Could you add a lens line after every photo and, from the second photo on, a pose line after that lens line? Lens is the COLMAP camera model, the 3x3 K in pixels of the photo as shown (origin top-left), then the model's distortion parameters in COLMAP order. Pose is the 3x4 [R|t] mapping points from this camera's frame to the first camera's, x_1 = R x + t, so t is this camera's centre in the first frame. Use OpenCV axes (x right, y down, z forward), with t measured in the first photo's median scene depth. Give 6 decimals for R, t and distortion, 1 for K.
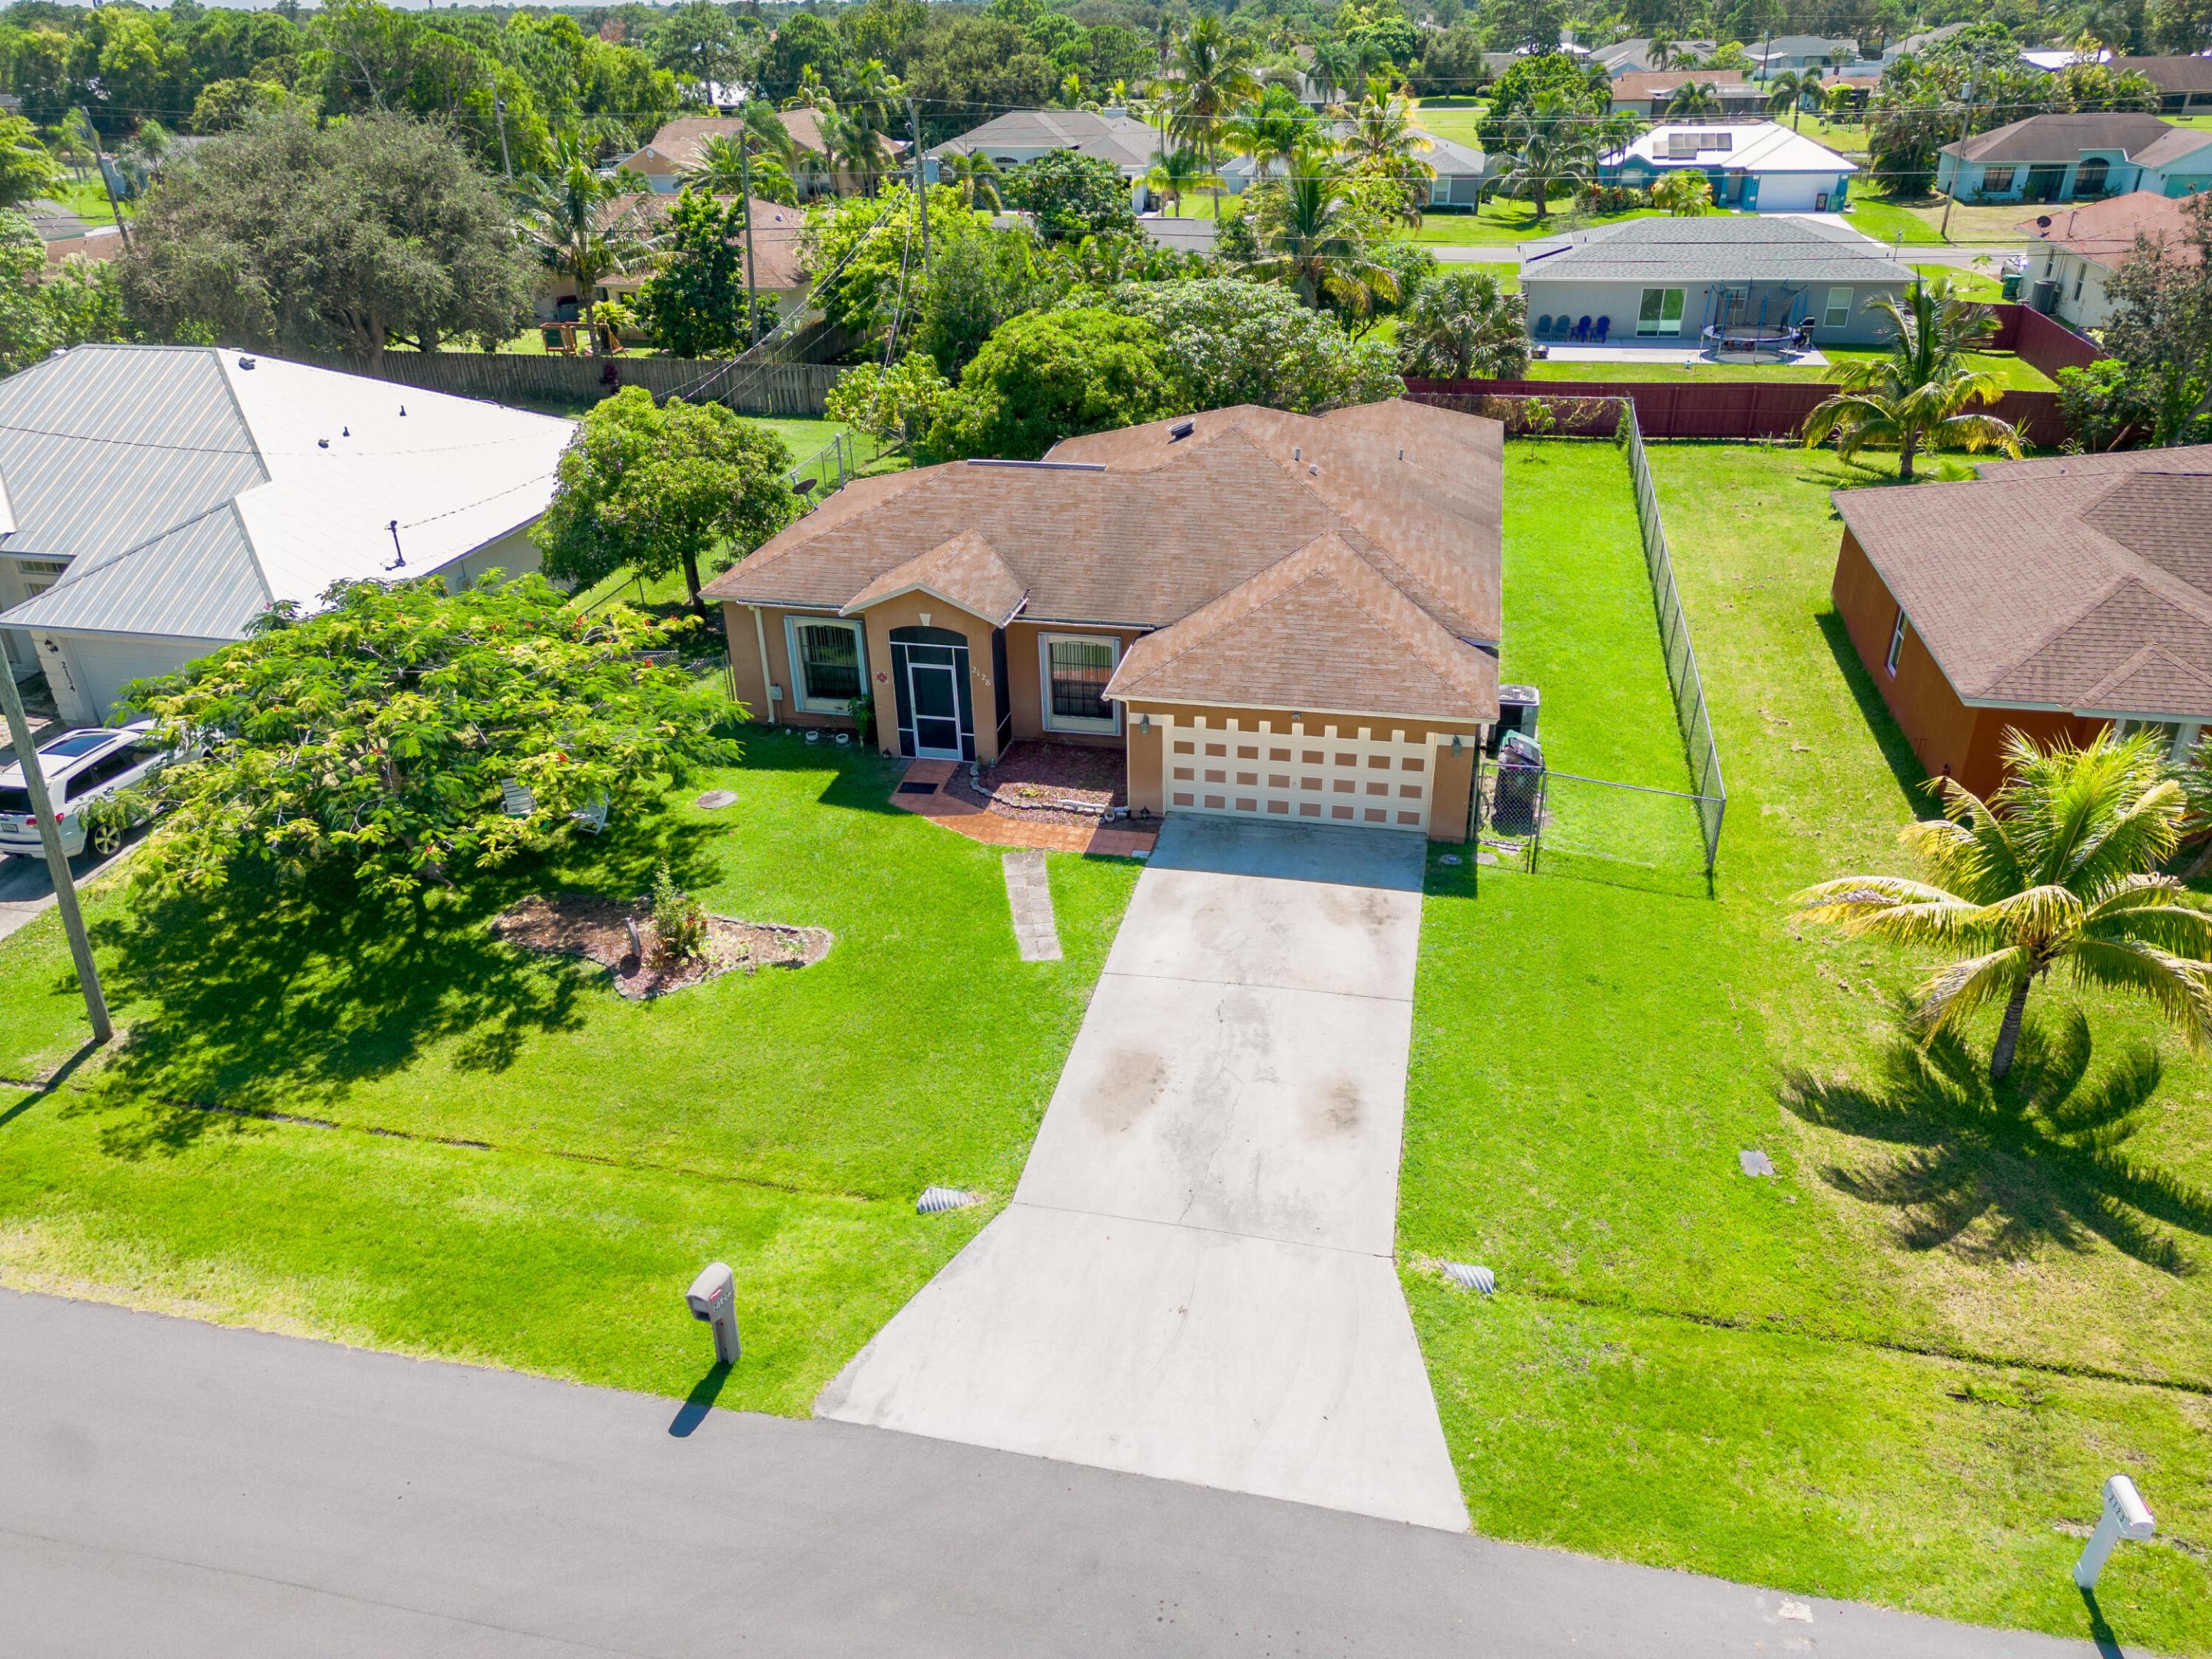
lens RADIAL K [[1545.3, 0, 1107.9], [0, 1545.3, 852.5], [0, 0, 1]] dist [0.064008, -0.060846]
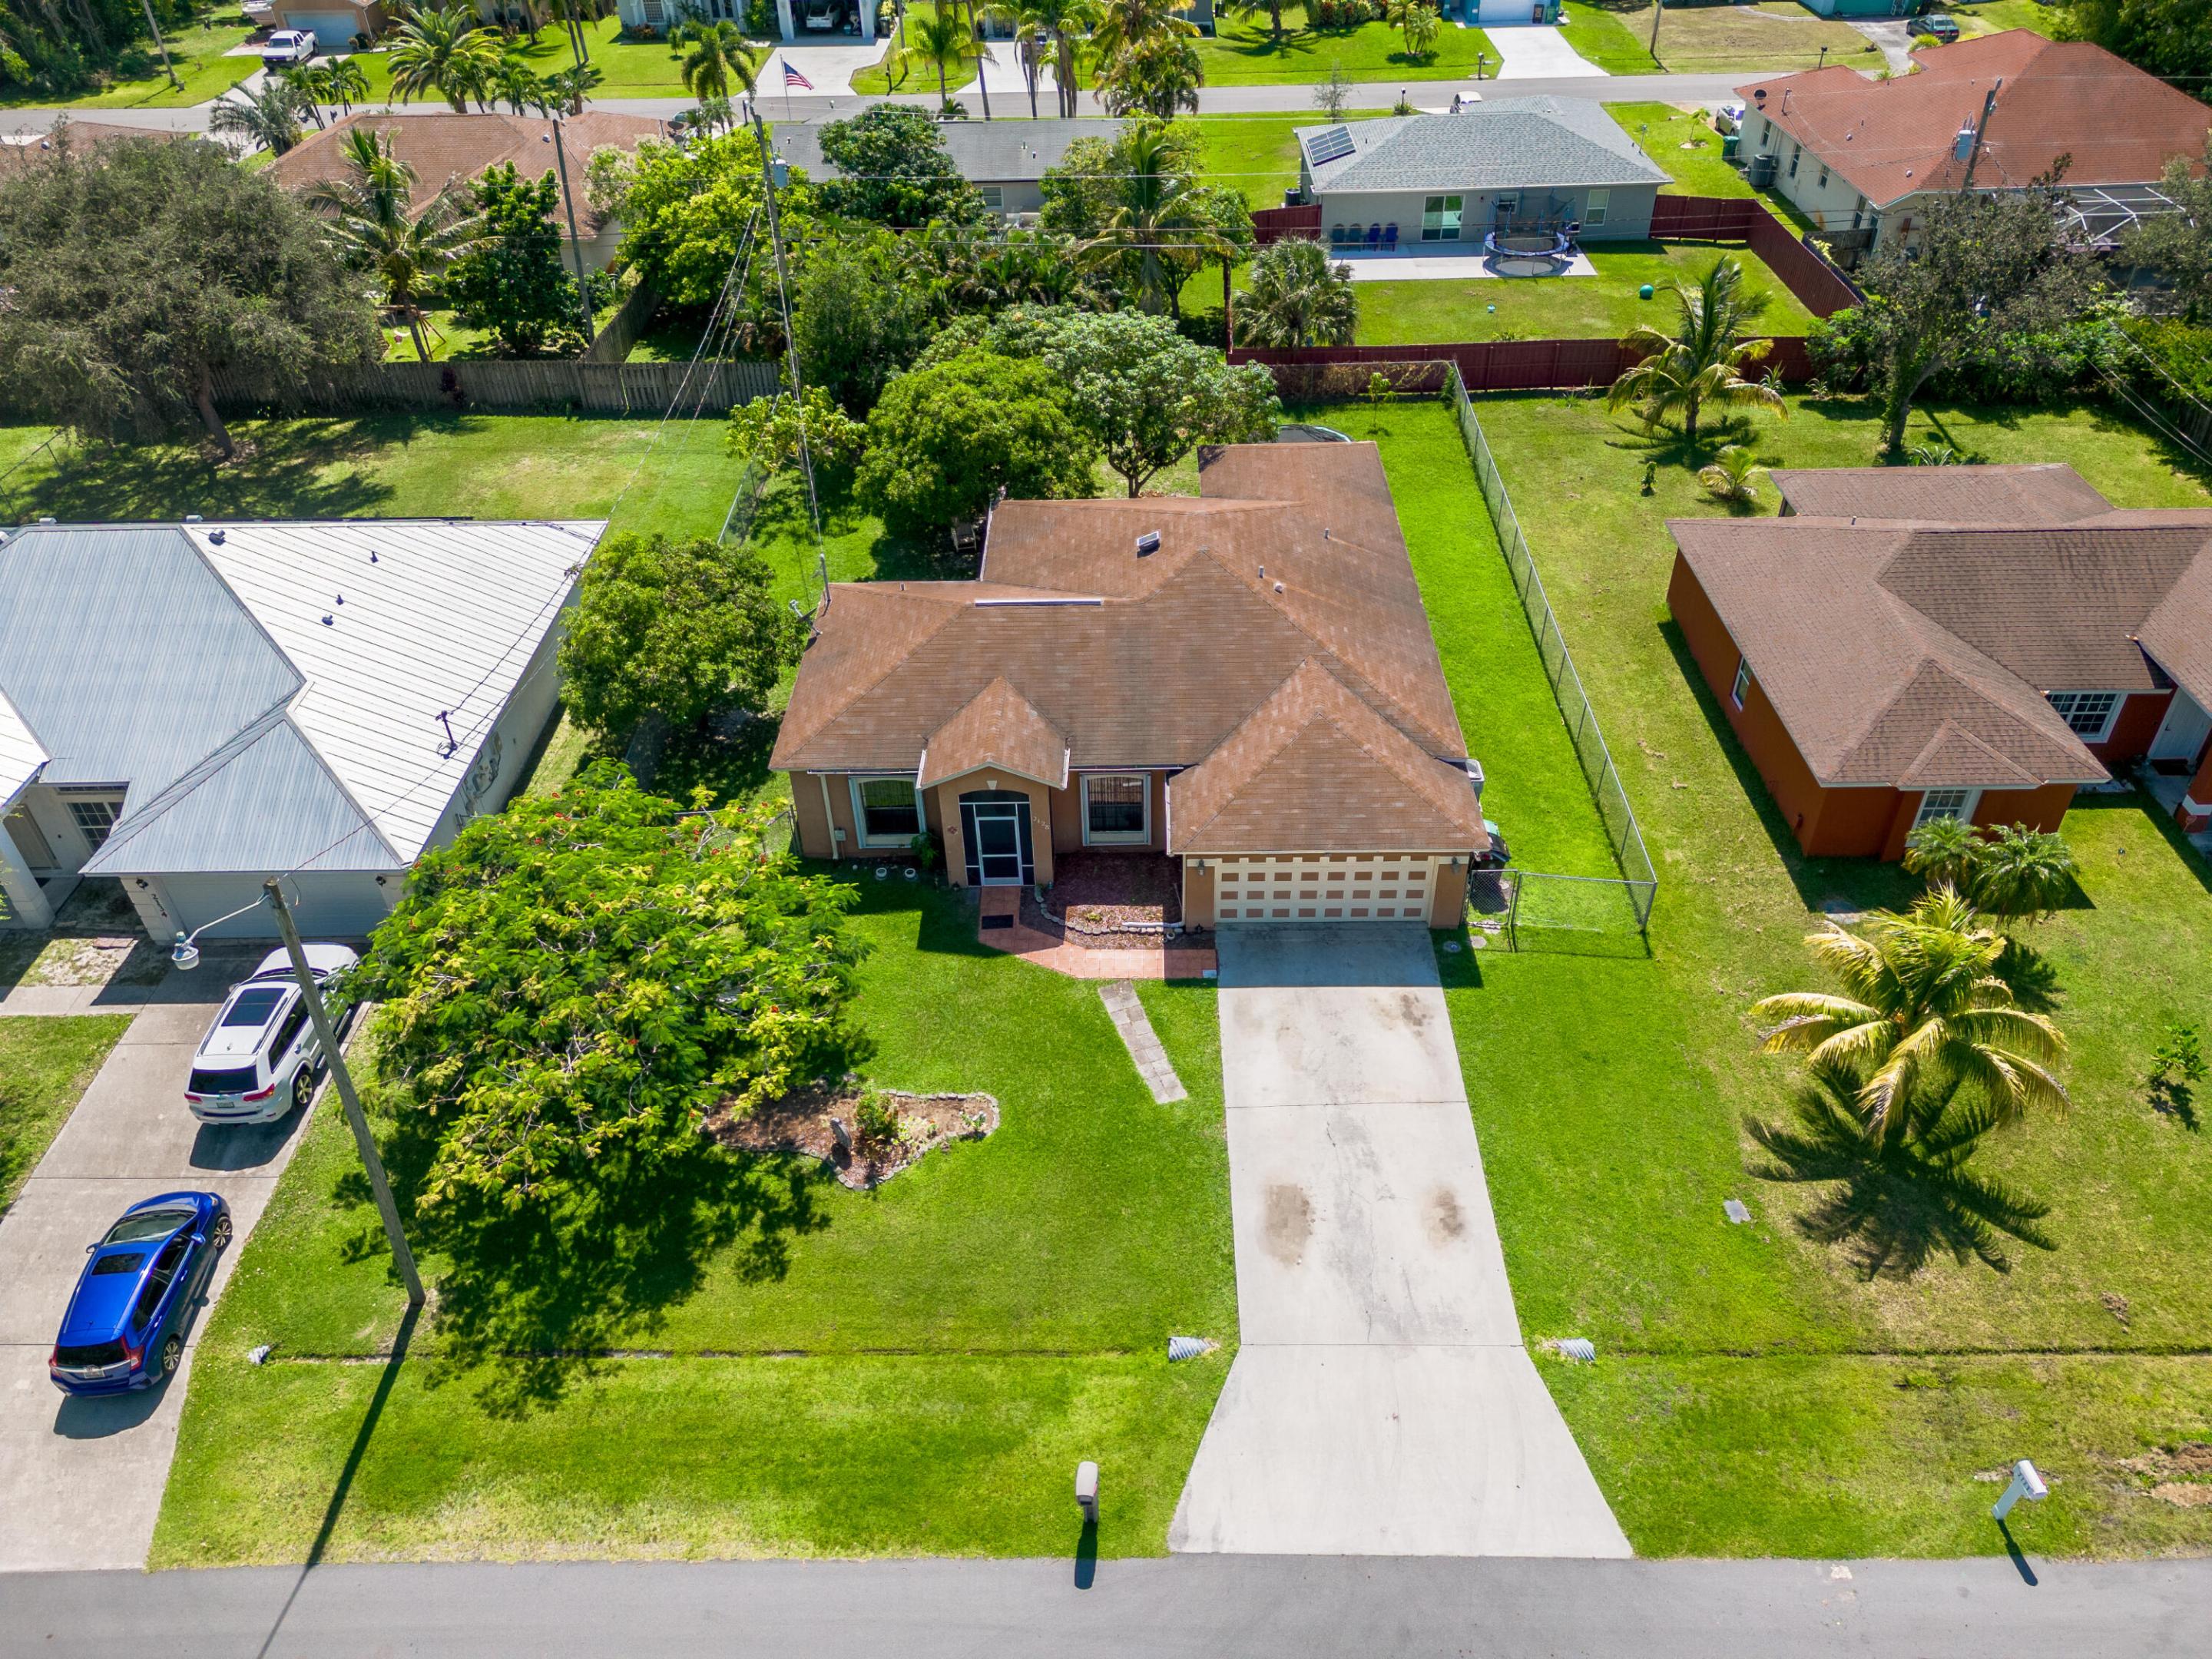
lens RADIAL K [[1562.5, 0, 1106.0], [0, 1562.5, 829.5], [0, 0, 1]] dist [0.065743, -0.058502]
pose [[0.977955, -0.130346, 0.163140, -0.271902], [0.103089, 0.980781, 0.165652, -0.358515], [-0.181597, -0.145182, 0.972597, -0.191761]]
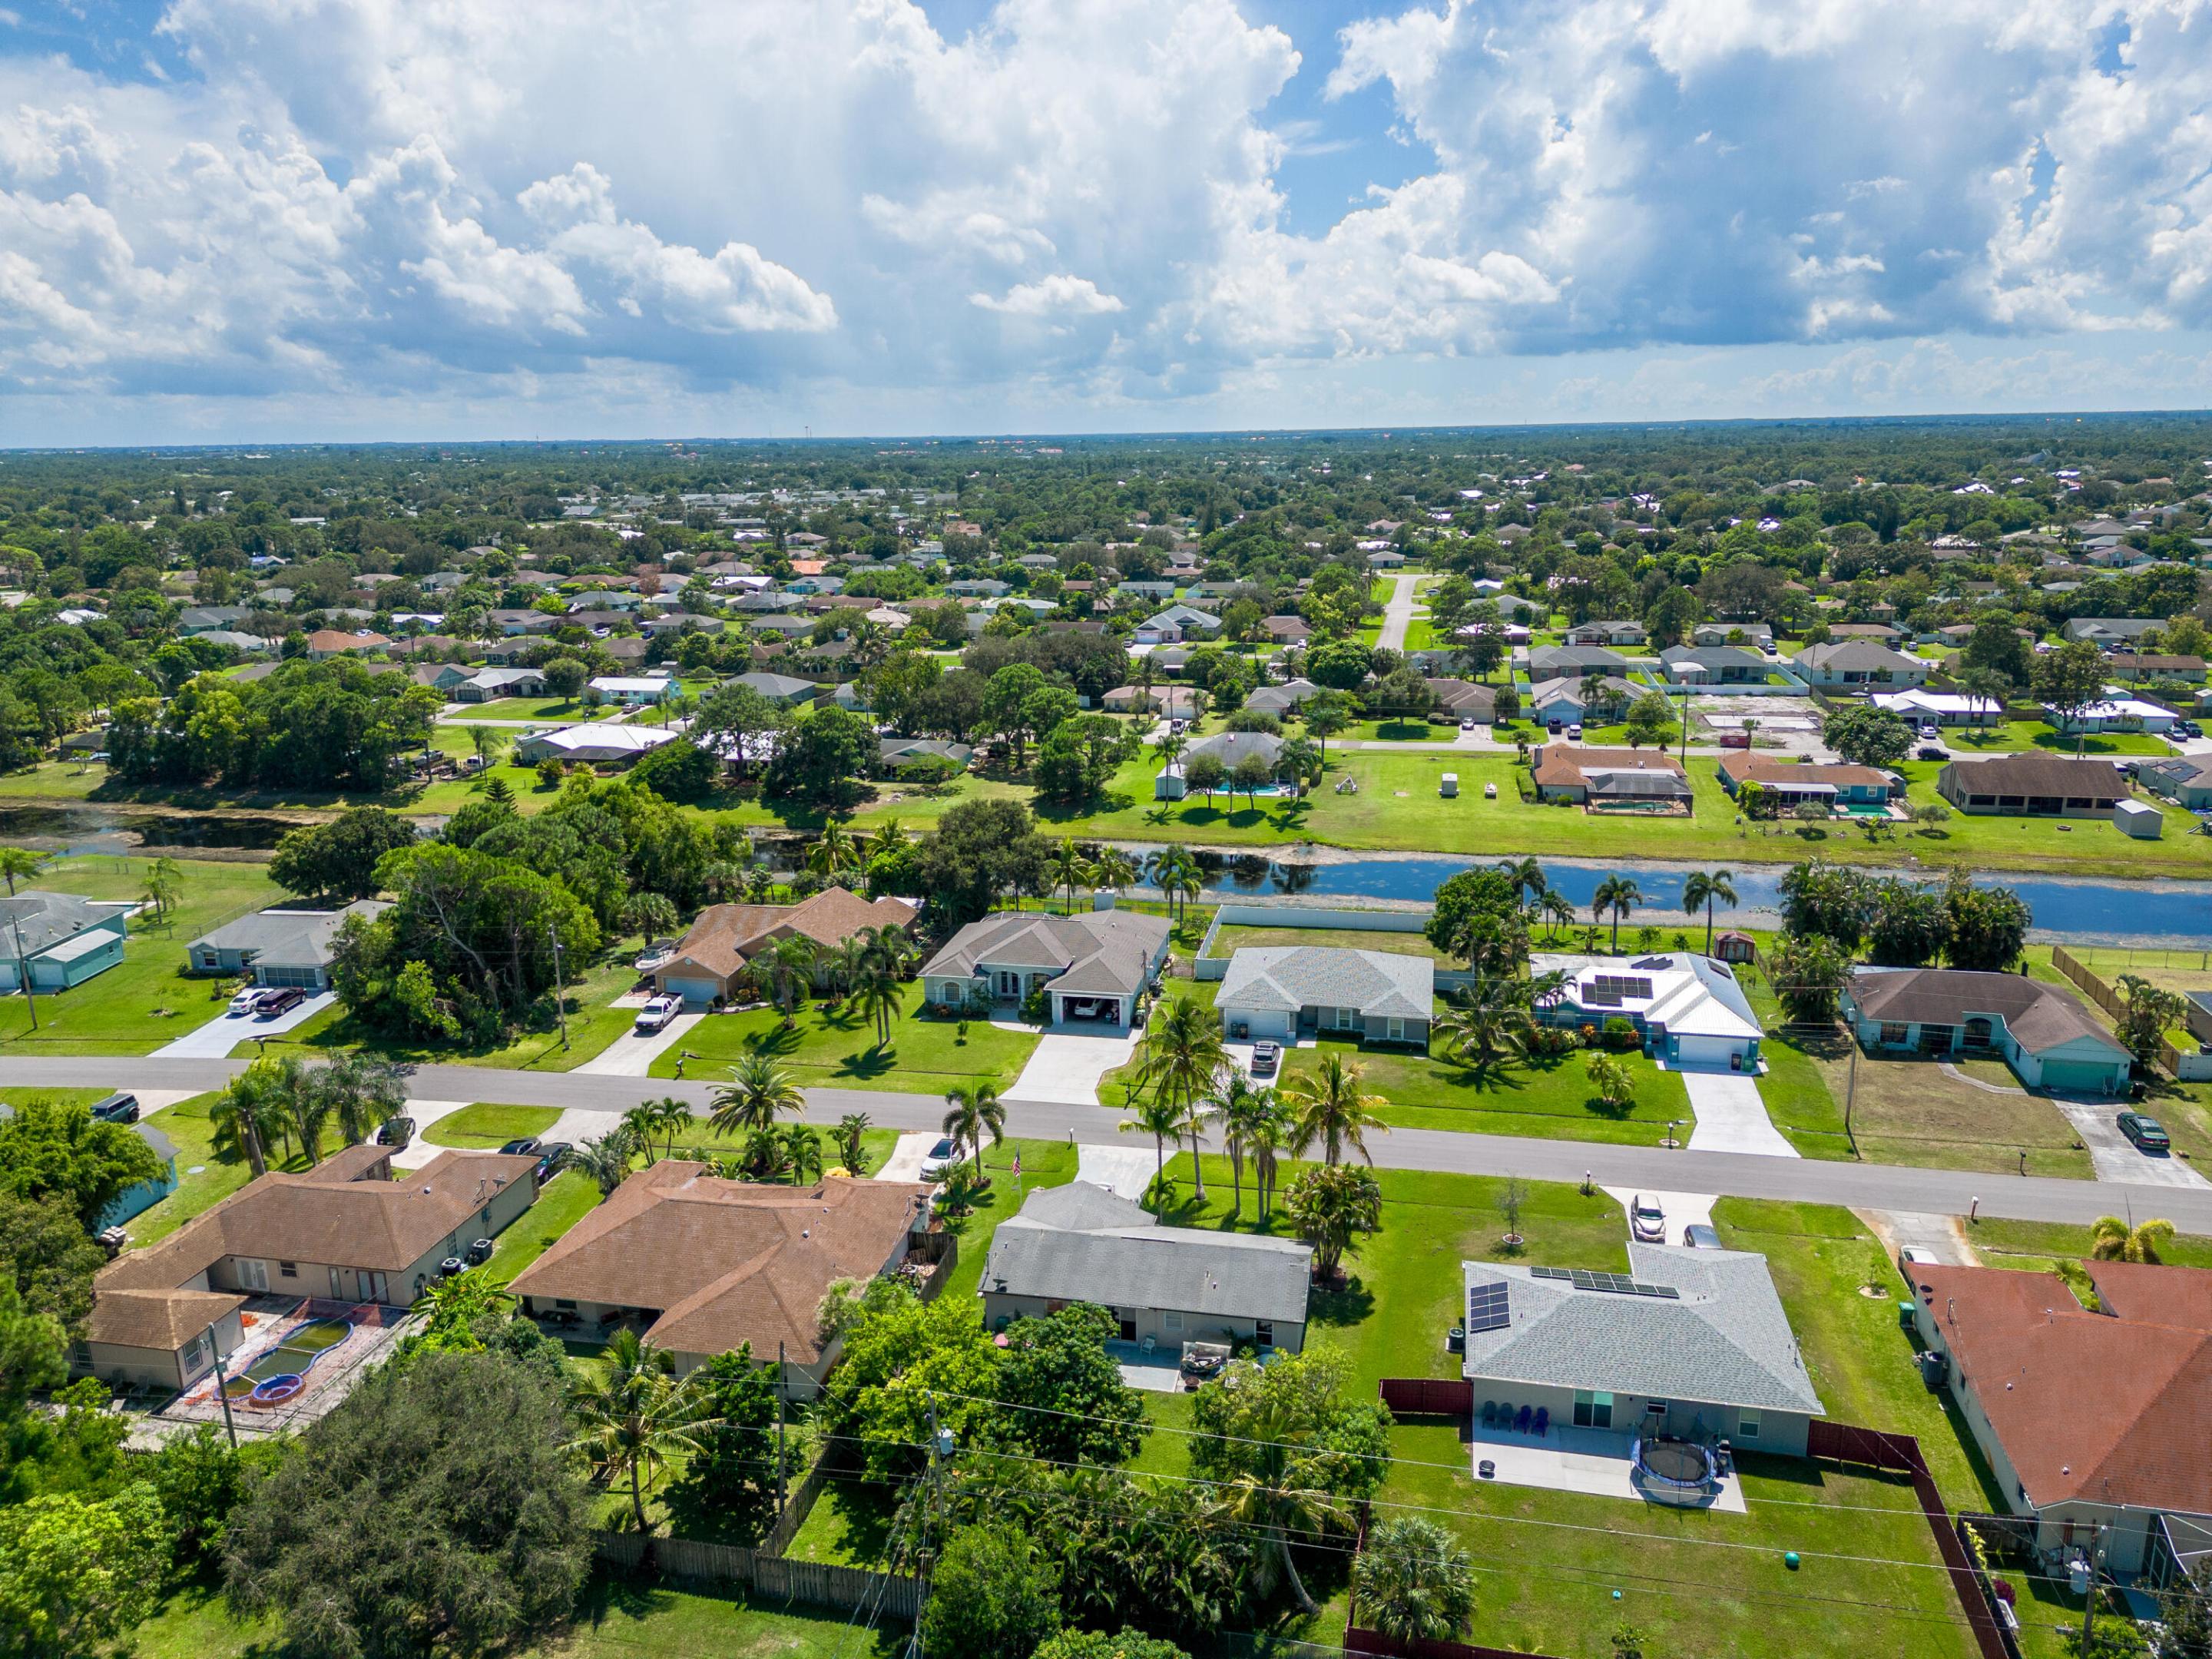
lens RADIAL K [[1545.3, 0, 1107.9], [0, 1545.3, 852.5], [0, 0, 1]] dist [0.064008, -0.060846]
pose [[0.999971, -0.005612, 0.005203, 0.008371], [0.006633, 0.974677, -0.223518, -1.280084], [-0.003817, 0.223546, 0.974686, -0.467586]]
